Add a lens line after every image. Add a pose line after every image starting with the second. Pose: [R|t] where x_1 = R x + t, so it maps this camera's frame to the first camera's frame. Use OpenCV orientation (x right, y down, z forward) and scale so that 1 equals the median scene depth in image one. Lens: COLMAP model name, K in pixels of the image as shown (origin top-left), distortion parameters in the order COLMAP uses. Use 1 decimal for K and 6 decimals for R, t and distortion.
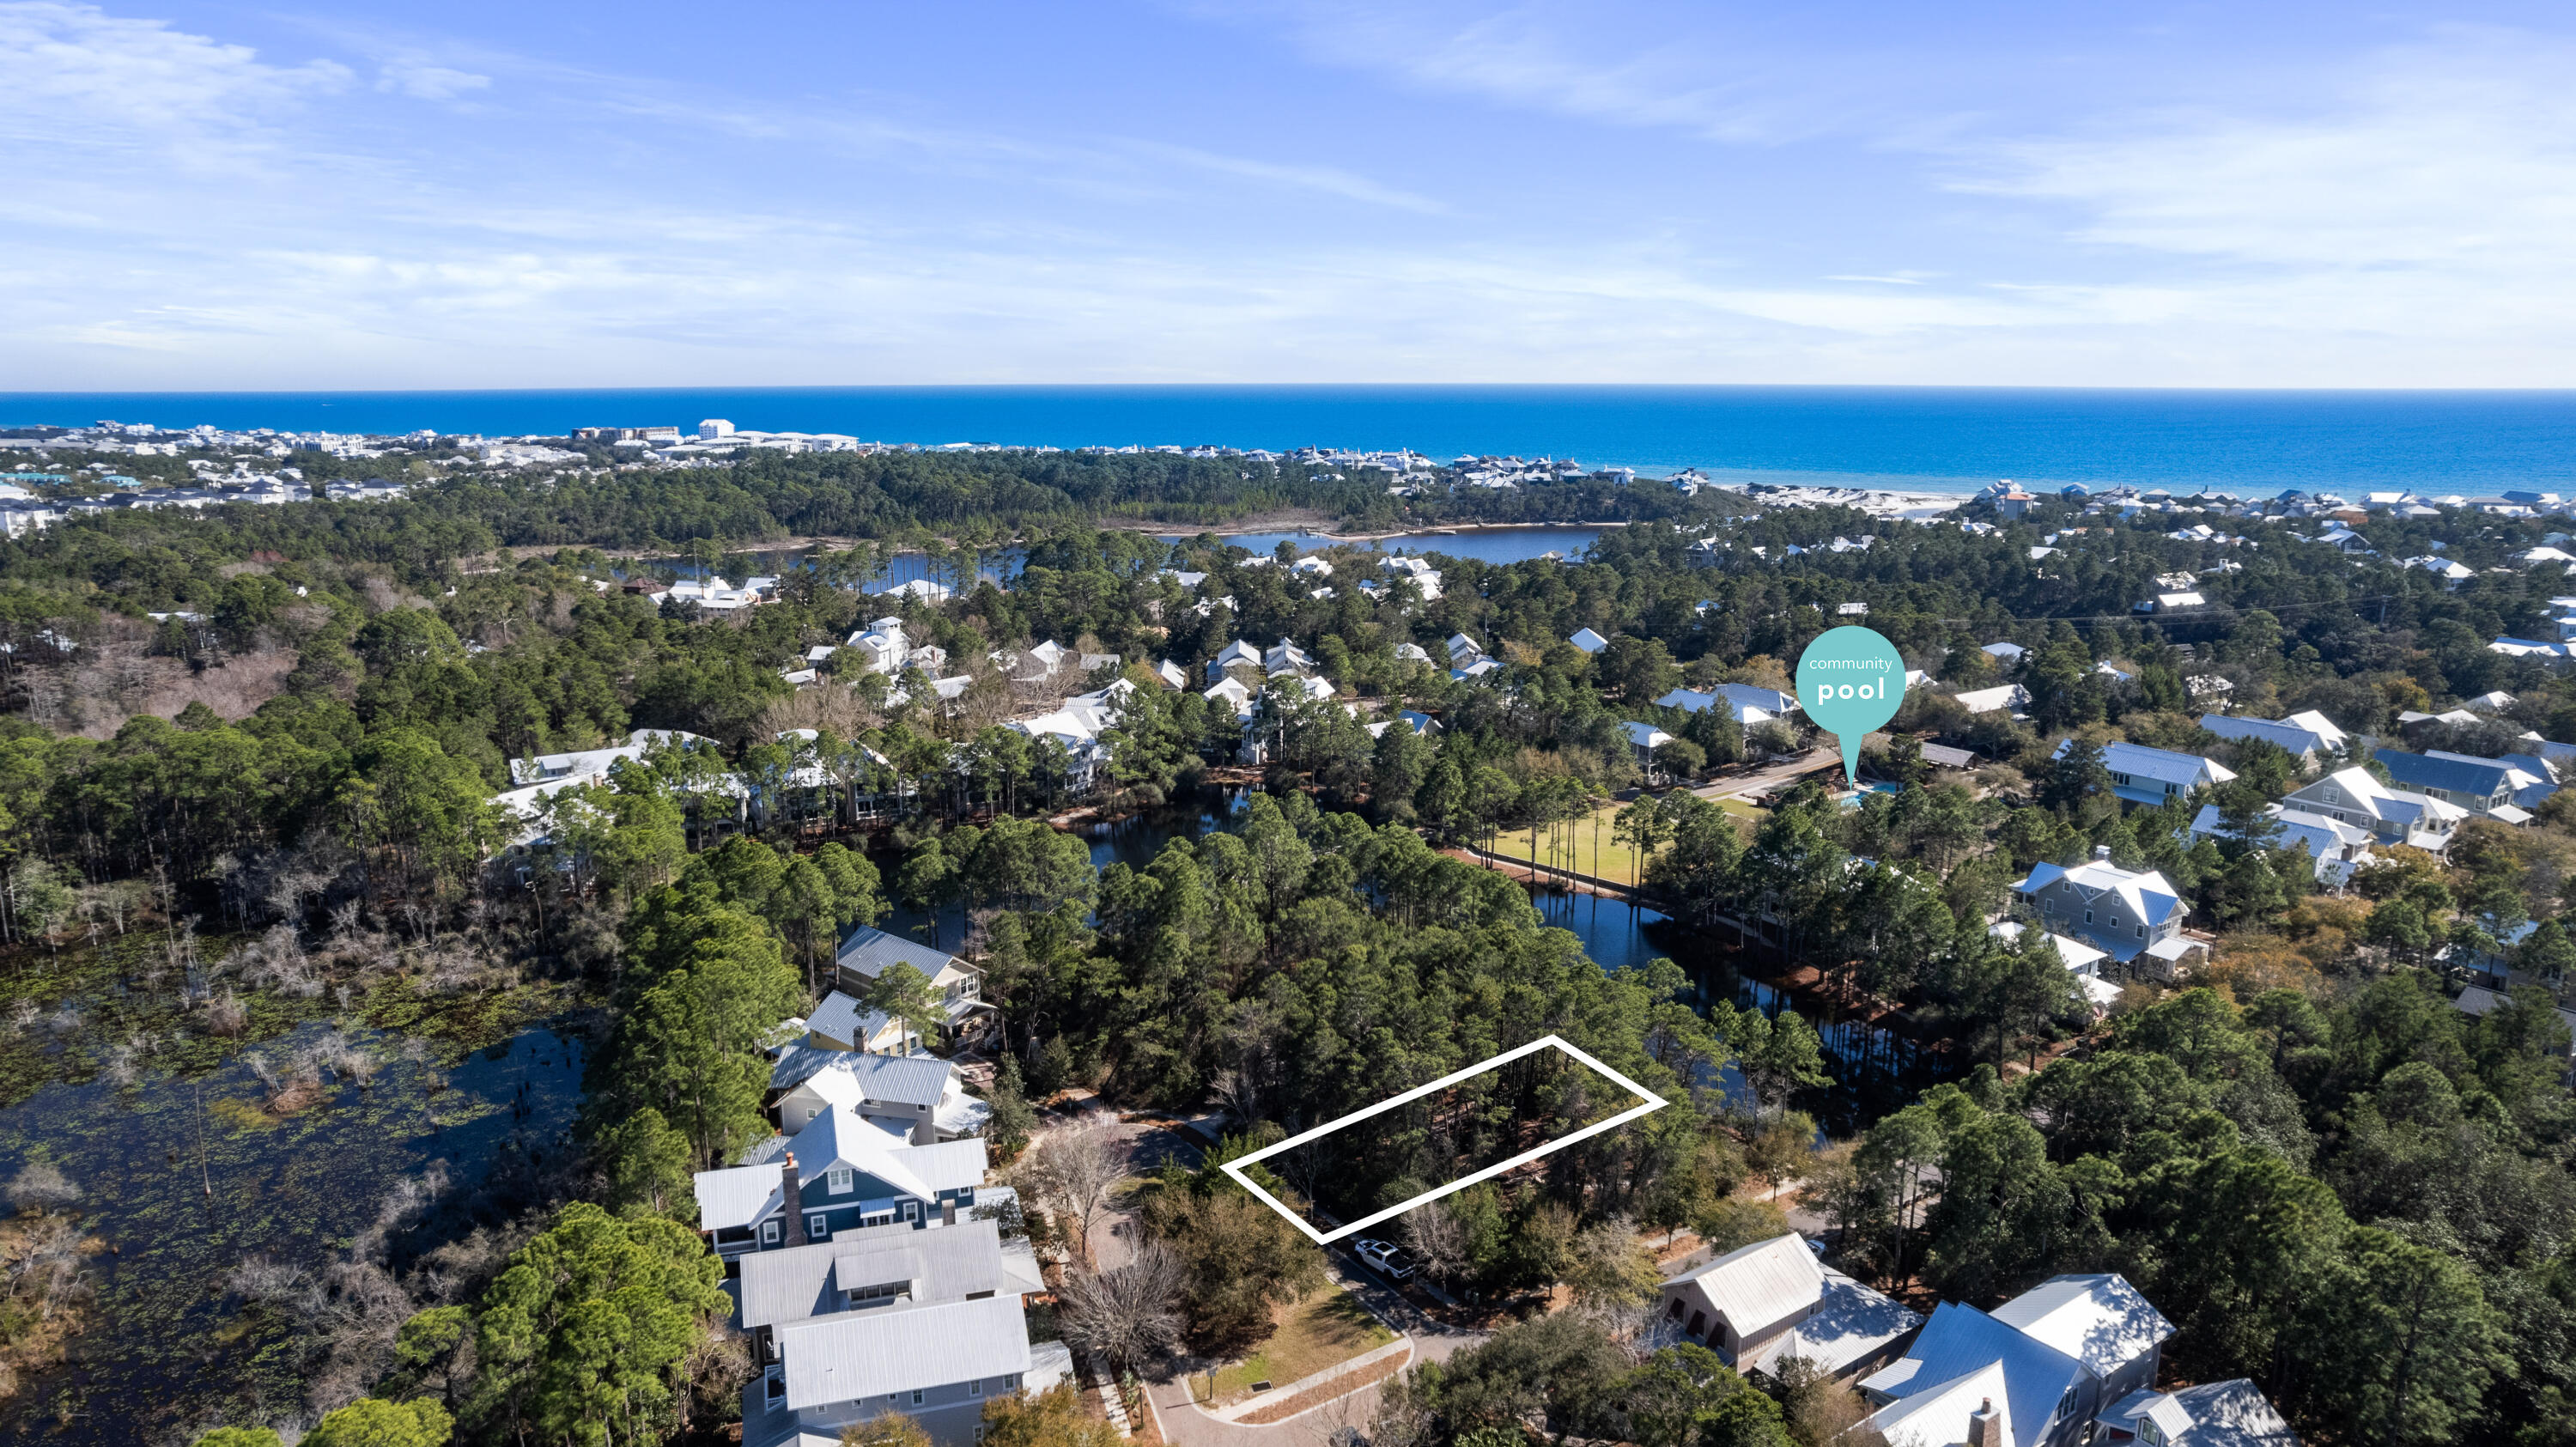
lens RADIAL K [[1666.4, 0, 1288.0], [0, 1666.4, 723.5], [0, 0, 1]] dist [-0.083817, 0.079917]
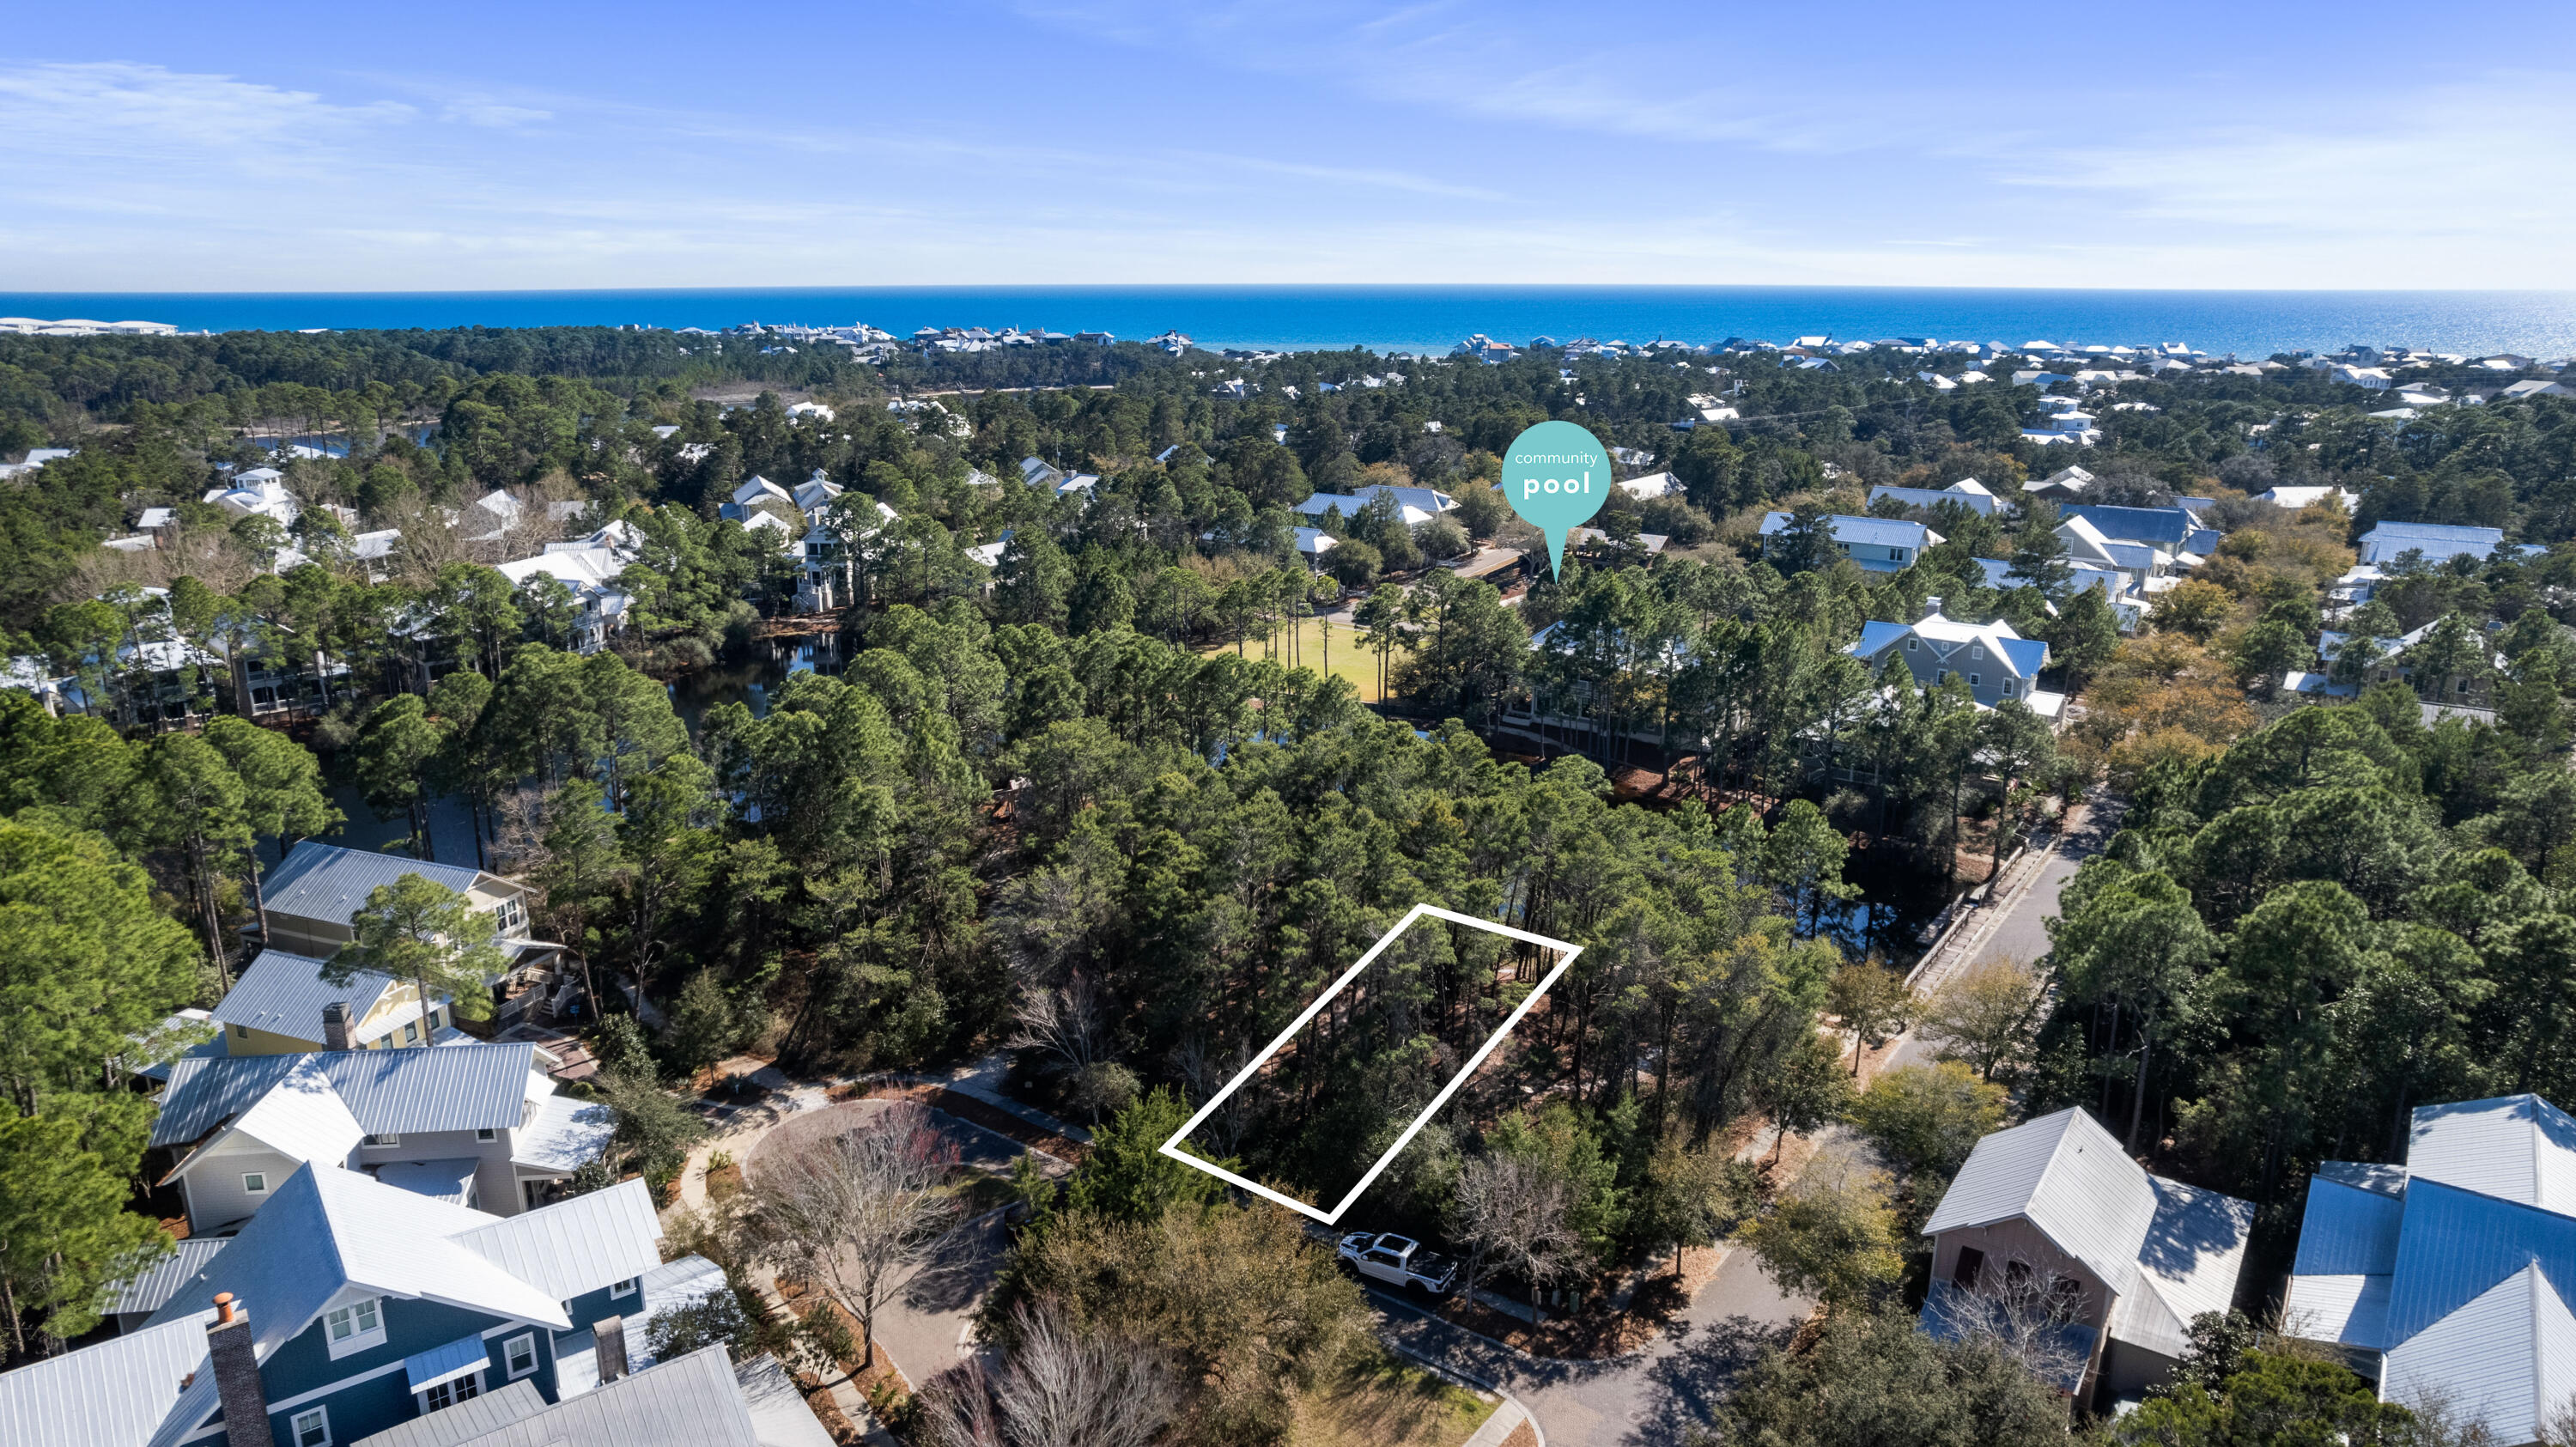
lens RADIAL K [[1666.4, 0, 1288.0], [0, 1666.4, 723.5], [0, 0, 1]] dist [-0.083817, 0.079917]
pose [[0.943488, -0.088697, 0.319316, -0.112486], [0.070771, 0.995217, 0.067336, 0.069245], [-0.323761, -0.040932, 0.945253, 0.353153]]
